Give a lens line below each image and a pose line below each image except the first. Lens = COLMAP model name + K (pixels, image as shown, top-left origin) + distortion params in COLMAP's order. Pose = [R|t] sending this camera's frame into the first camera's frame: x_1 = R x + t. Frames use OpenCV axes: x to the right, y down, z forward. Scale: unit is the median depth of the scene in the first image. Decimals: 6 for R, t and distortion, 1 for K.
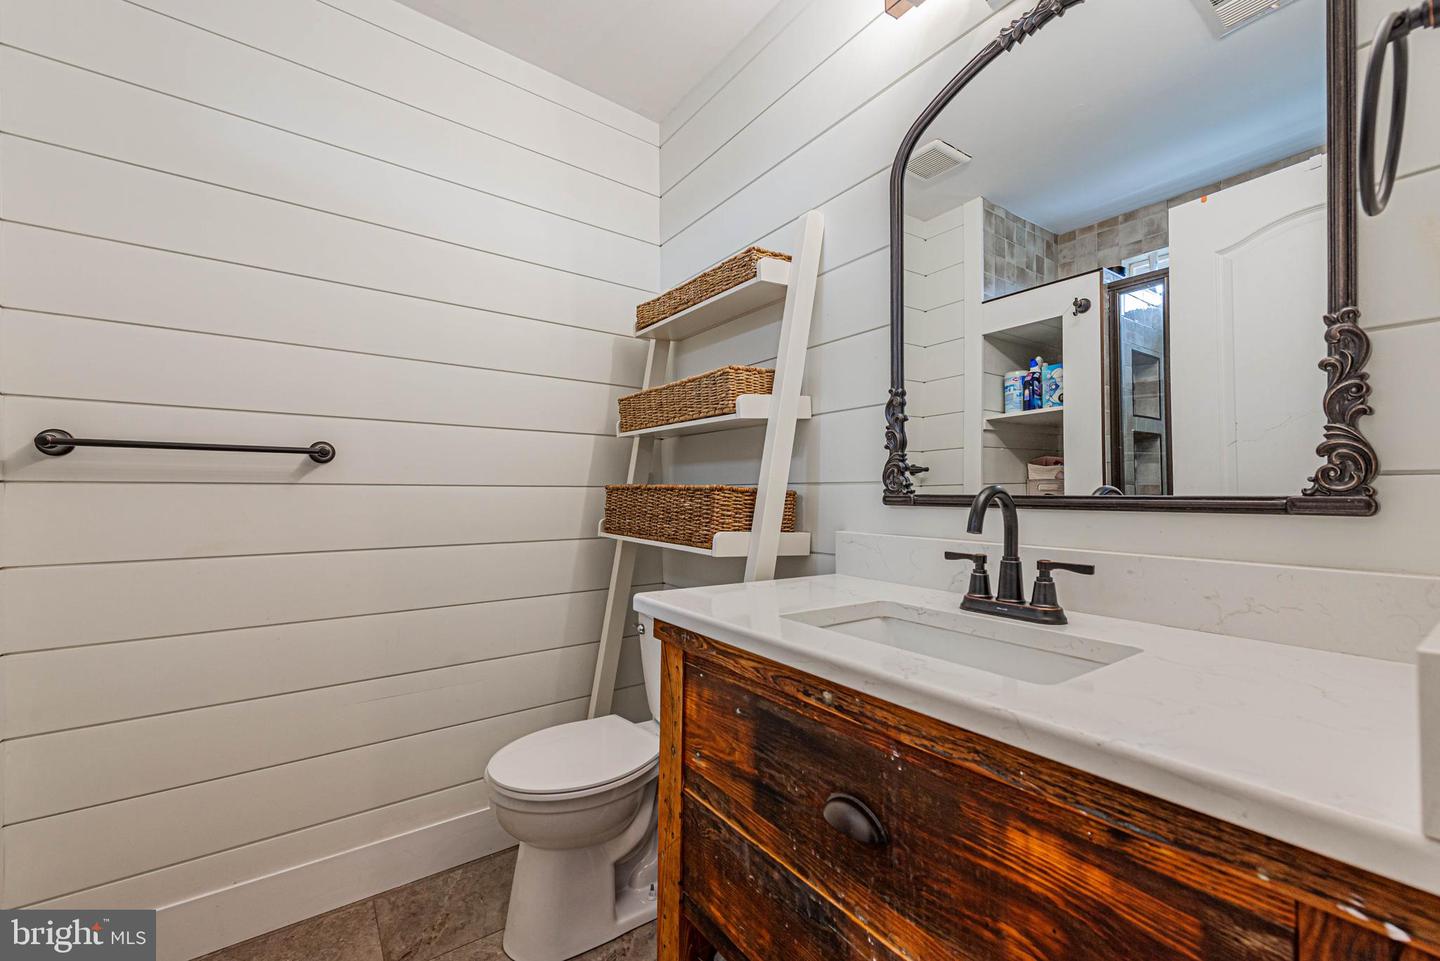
lens RADIAL K [[572.9, 0, 719.4], [0, 572.9, 484.3], [0, 0, 1]] dist [0.001247, -0.000280]
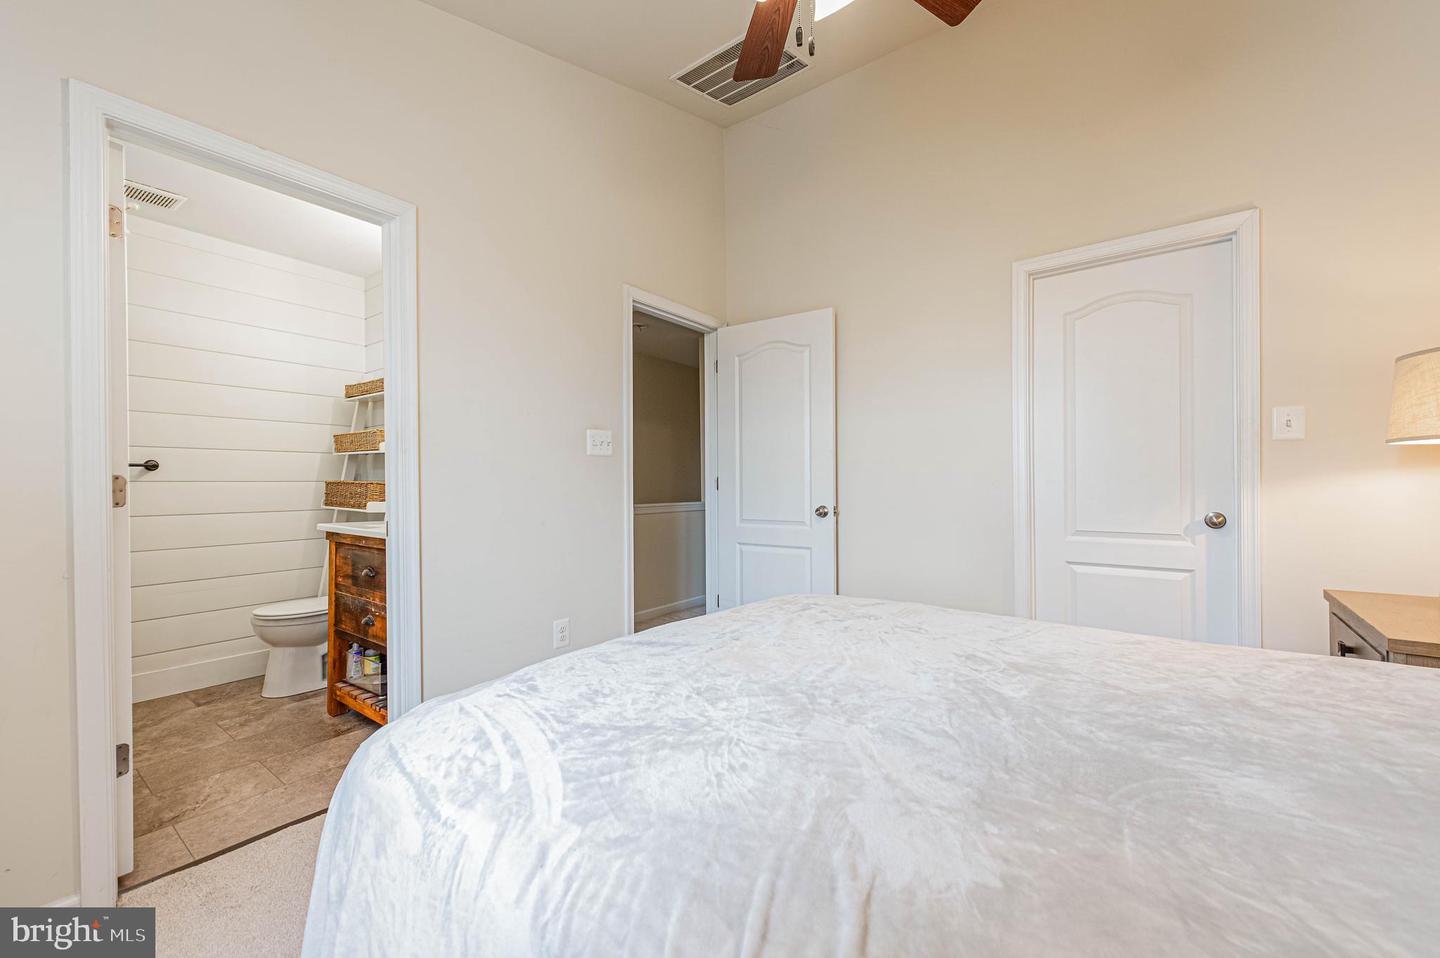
lens RADIAL K [[572.9, 0, 719.4], [0, 572.9, 482.8], [0, 0, 1]] dist [0.001247, -0.000280]
pose [[0.957781, -0.004815, 0.287460, 0.521116], [-0.001069, 0.999793, 0.020308, -0.032399], [-0.287498, -0.019758, 0.957577, -1.237397]]
